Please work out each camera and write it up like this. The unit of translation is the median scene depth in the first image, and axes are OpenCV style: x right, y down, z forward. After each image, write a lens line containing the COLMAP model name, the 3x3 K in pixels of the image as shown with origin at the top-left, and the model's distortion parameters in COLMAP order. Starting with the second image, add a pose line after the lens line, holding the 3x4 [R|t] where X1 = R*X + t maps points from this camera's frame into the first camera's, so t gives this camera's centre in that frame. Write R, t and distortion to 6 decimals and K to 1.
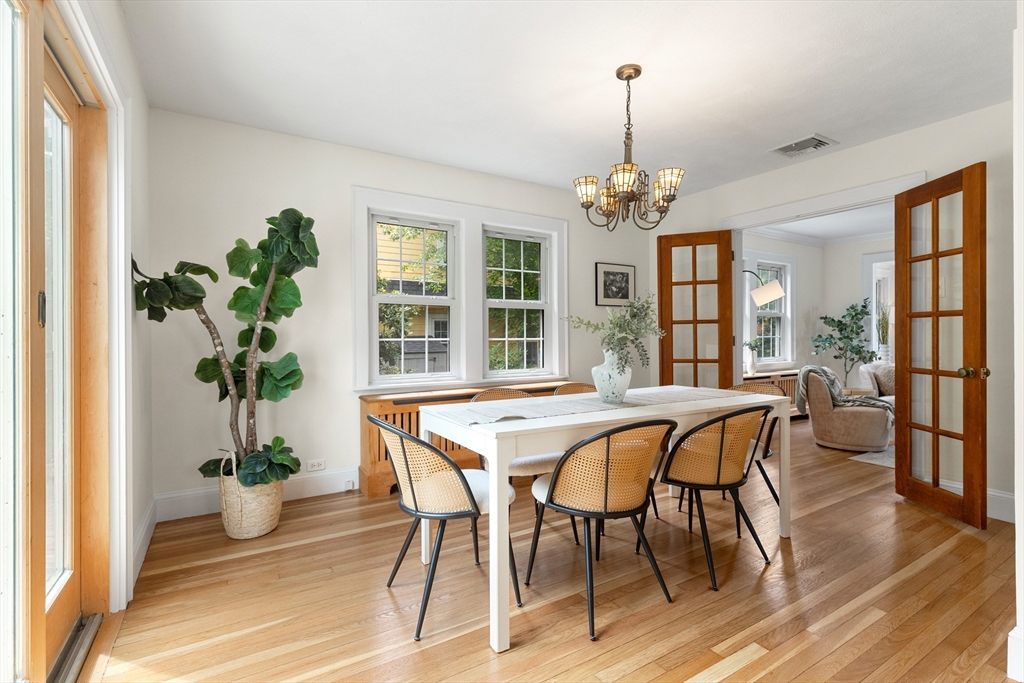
lens RADIAL K [[462.9, 0, 519.8], [0, 462.9, 338.3], [0, 0, 1]] dist [0.003811, 0.000797]
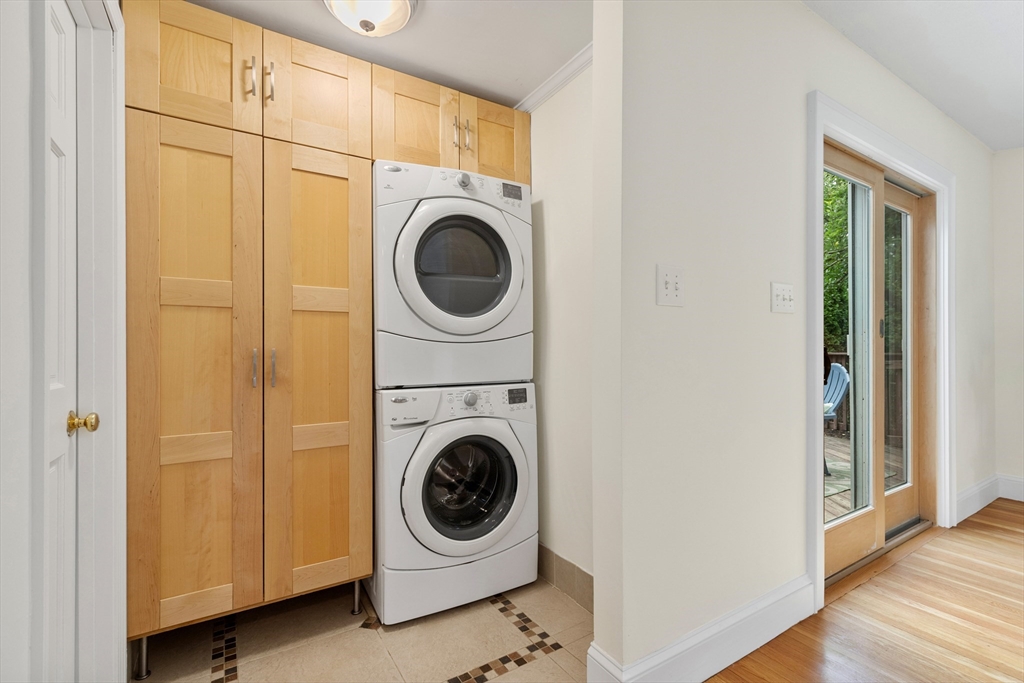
lens RADIAL K [[462.9, 0, 512.7], [0, 462.9, 344.1], [0, 0, 1]] dist [0.003811, 0.000797]
pose [[-0.003331, 0.002426, -0.999992, 0.650380], [-0.001428, 0.999996, 0.002431, 0.000183], [0.999993, 0.001436, -0.003327, -0.387832]]
